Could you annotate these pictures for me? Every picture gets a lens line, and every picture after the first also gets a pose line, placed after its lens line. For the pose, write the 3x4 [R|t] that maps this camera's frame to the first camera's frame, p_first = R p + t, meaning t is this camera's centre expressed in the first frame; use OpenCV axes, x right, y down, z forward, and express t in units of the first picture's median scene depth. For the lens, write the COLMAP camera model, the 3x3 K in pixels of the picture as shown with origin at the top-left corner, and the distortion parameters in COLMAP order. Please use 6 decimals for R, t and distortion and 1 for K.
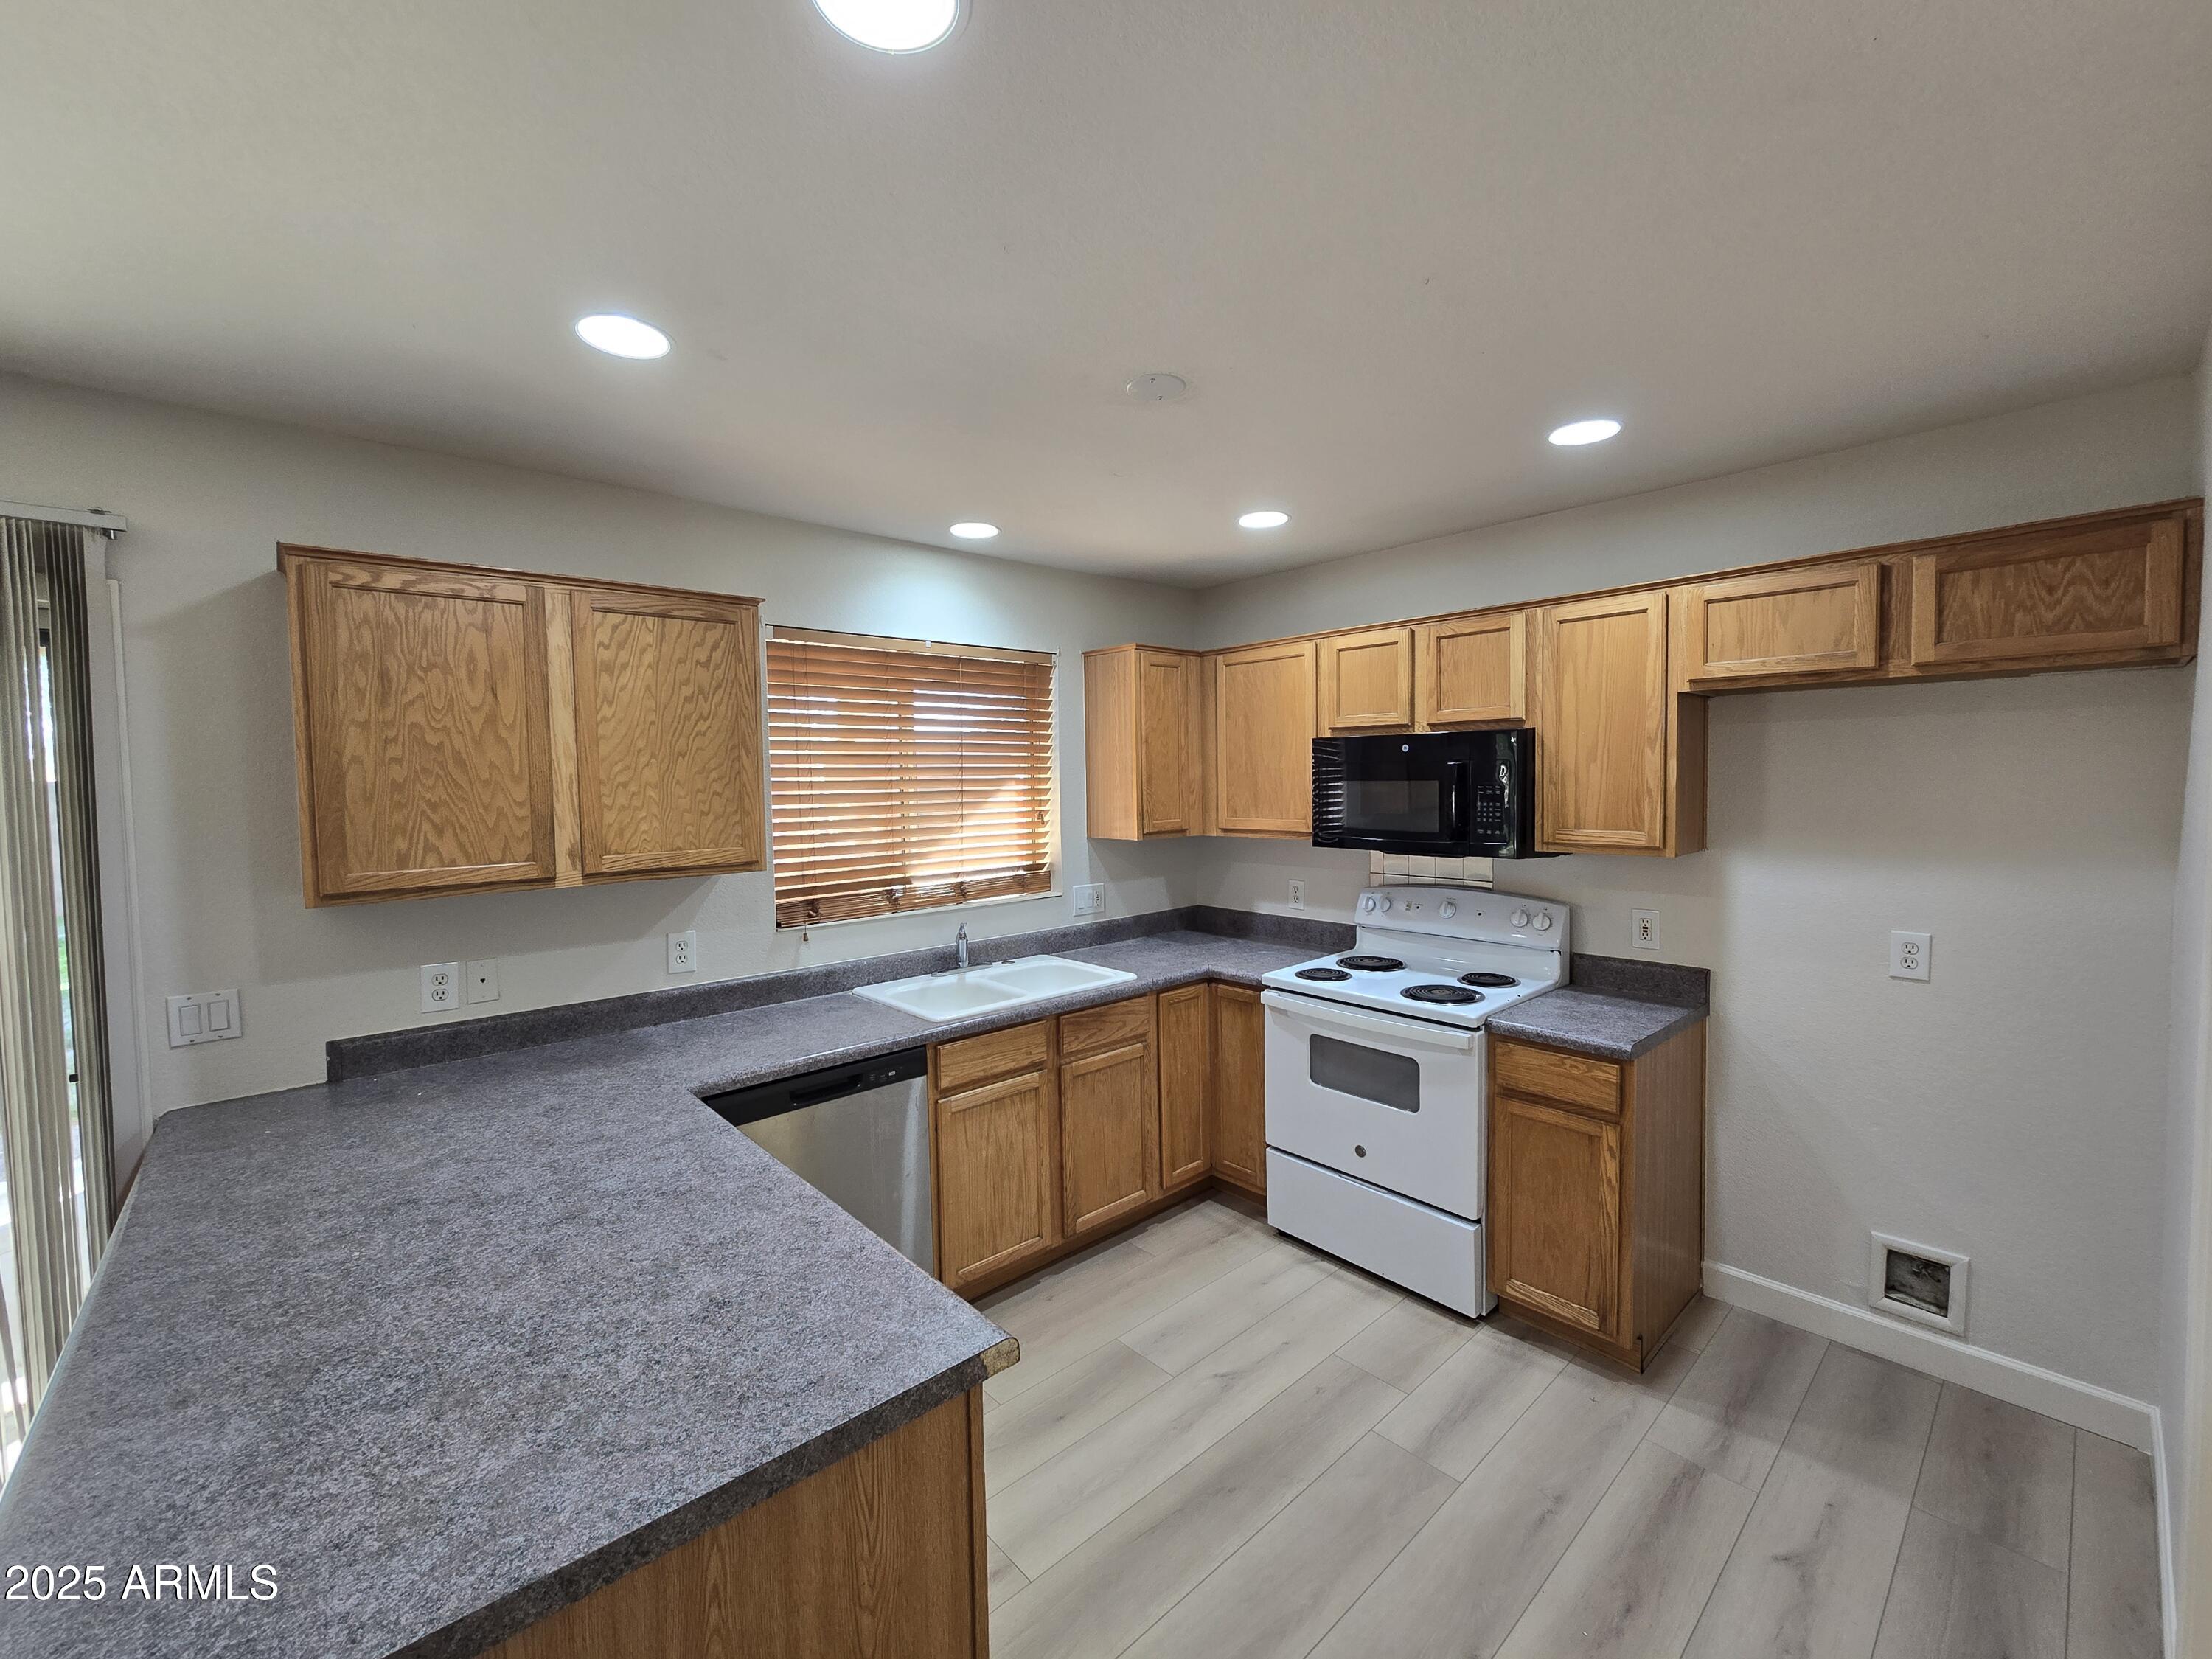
lens RADIAL K [[911.4, 0, 1094.8], [0, 911.4, 827.5], [0, 0, 1]] dist [-0.003758, -0.000291]
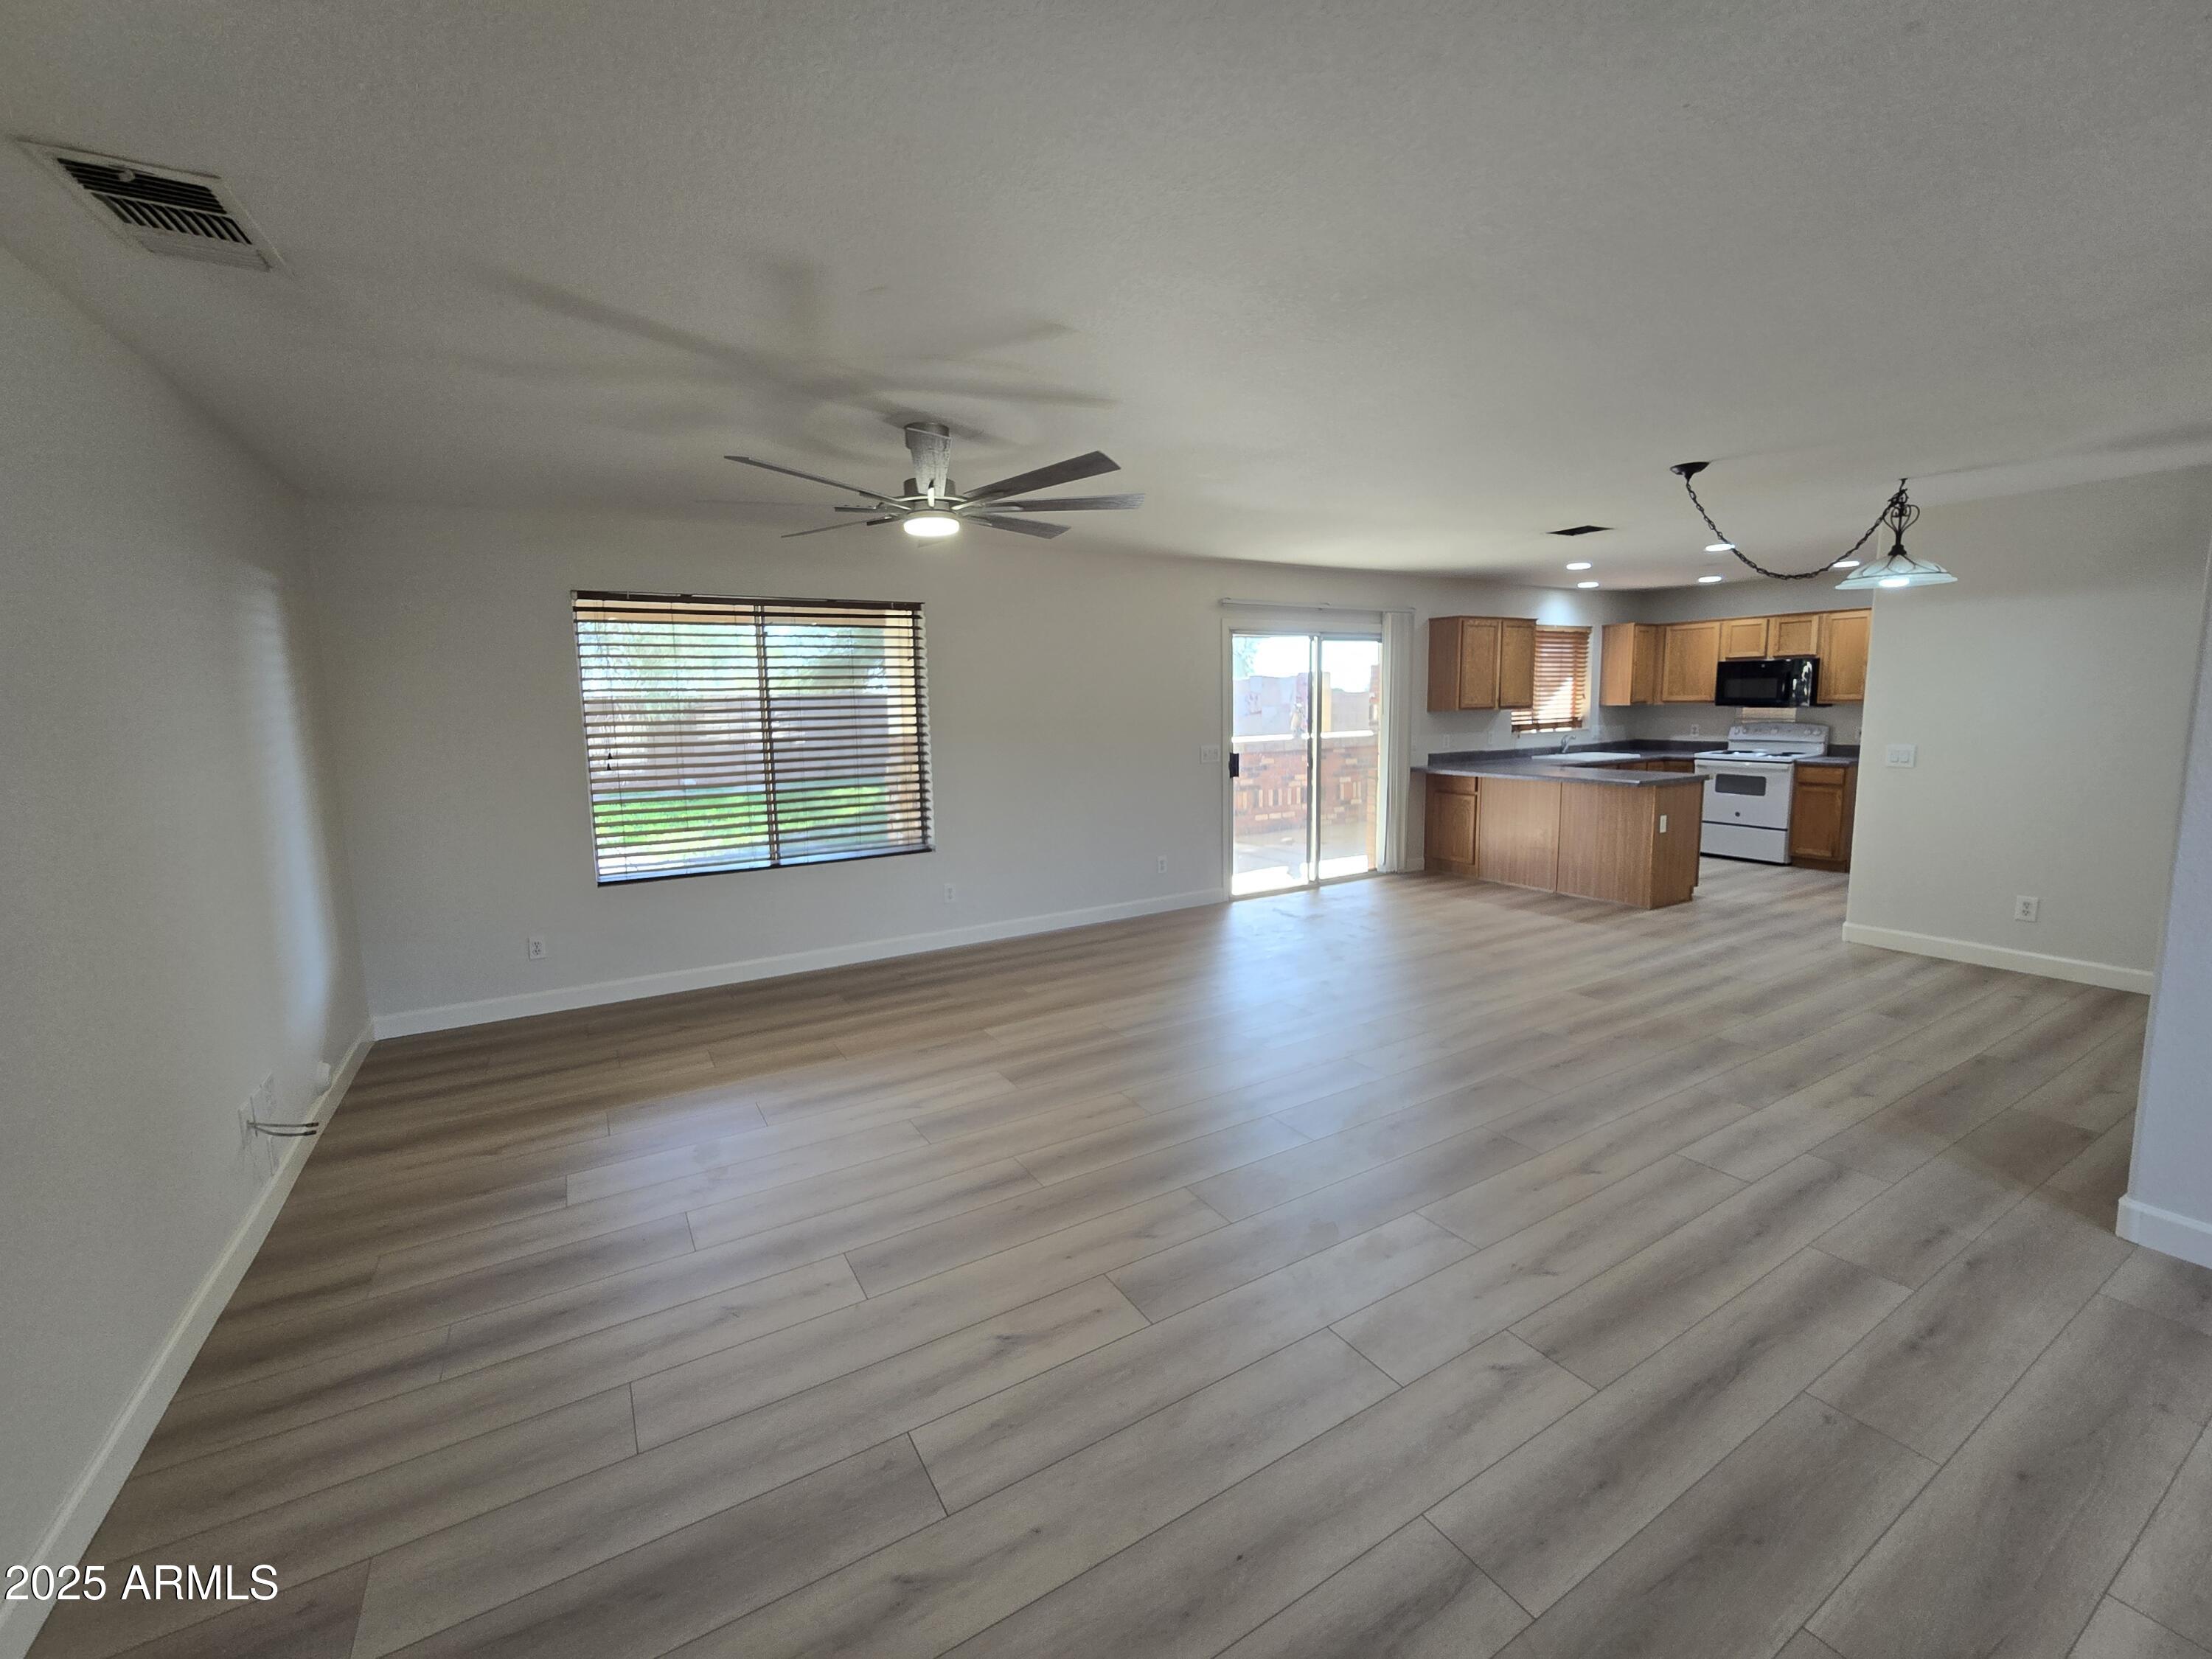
lens RADIAL K [[911.4, 0, 1106.7], [0, 911.4, 825.1], [0, 0, 1]] dist [-0.003758, -0.000291]
pose [[0.982165, 0.021137, -0.186831, -0.964182], [-0.005719, 0.996559, 0.082683, 0.156242], [0.187935, -0.080140, 0.978906, -1.855453]]
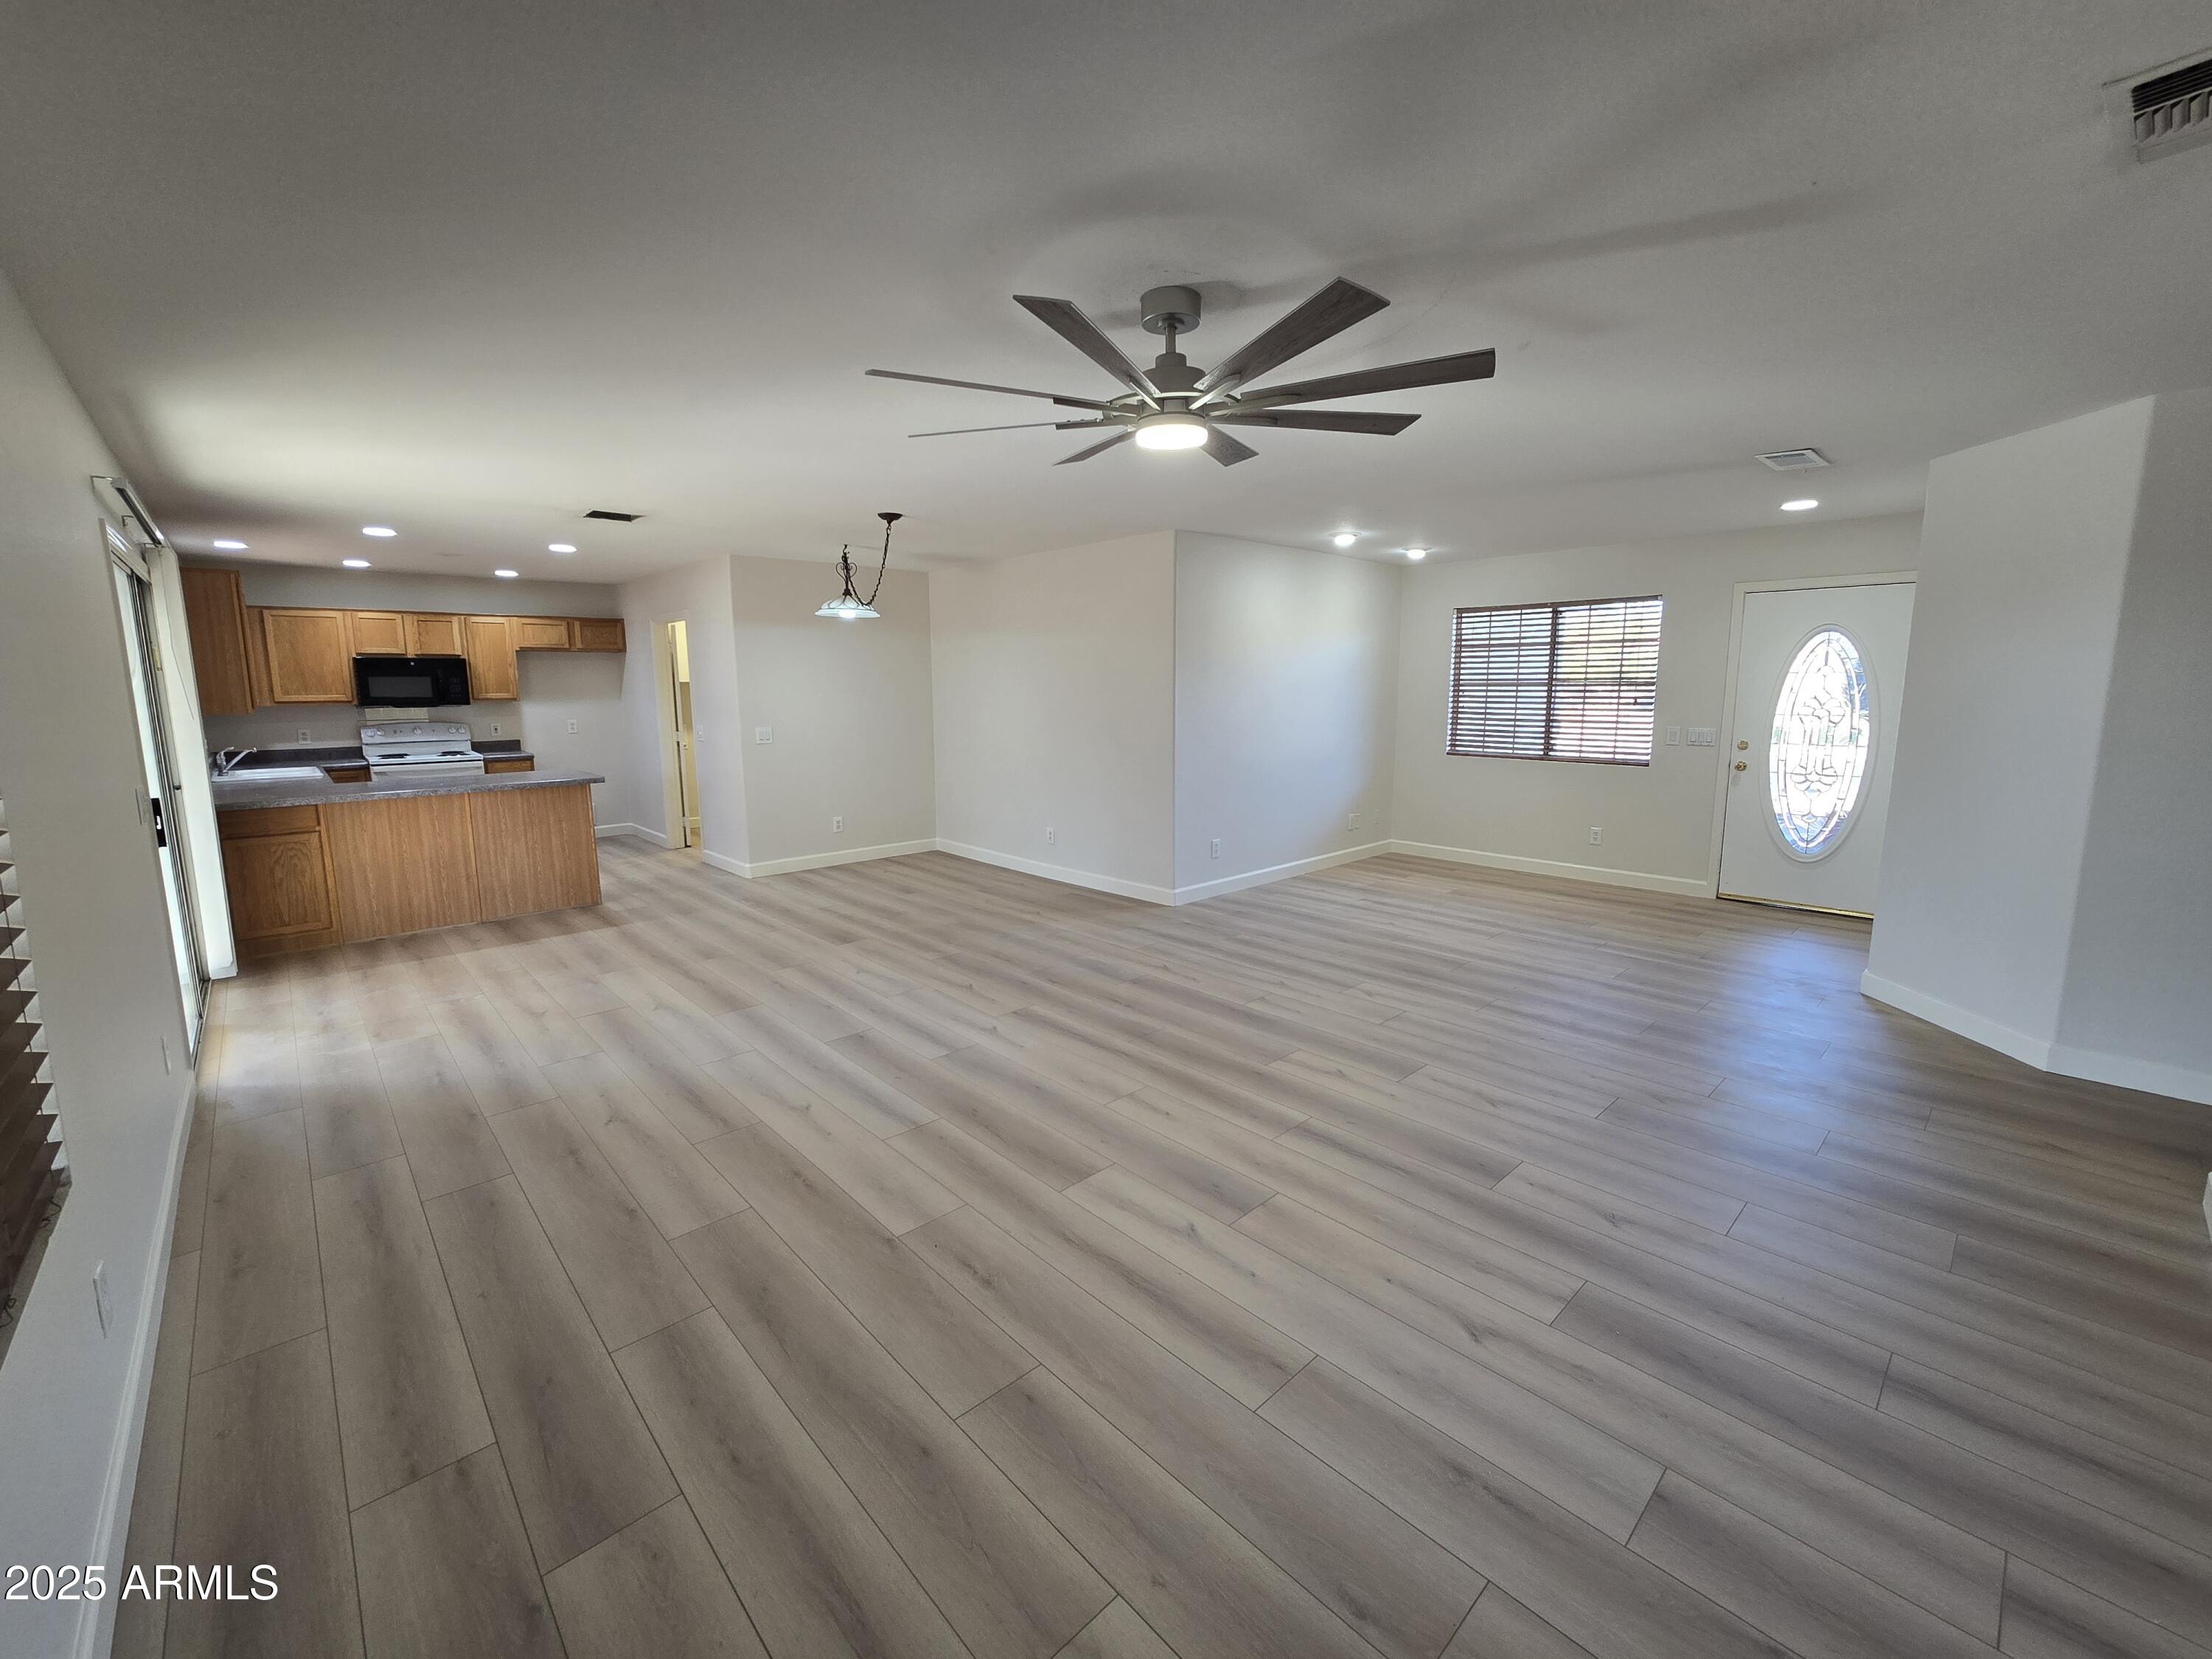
lens RADIAL K [[911.4, 0, 1098.0], [0, 911.4, 821.3], [0, 0, 1]] dist [-0.003758, -0.000291]
pose [[-0.022747, -0.134711, 0.990624, -2.129889], [0.063747, 0.988668, 0.135909, 0.117034], [-0.997707, 0.066240, -0.013902, -0.784711]]
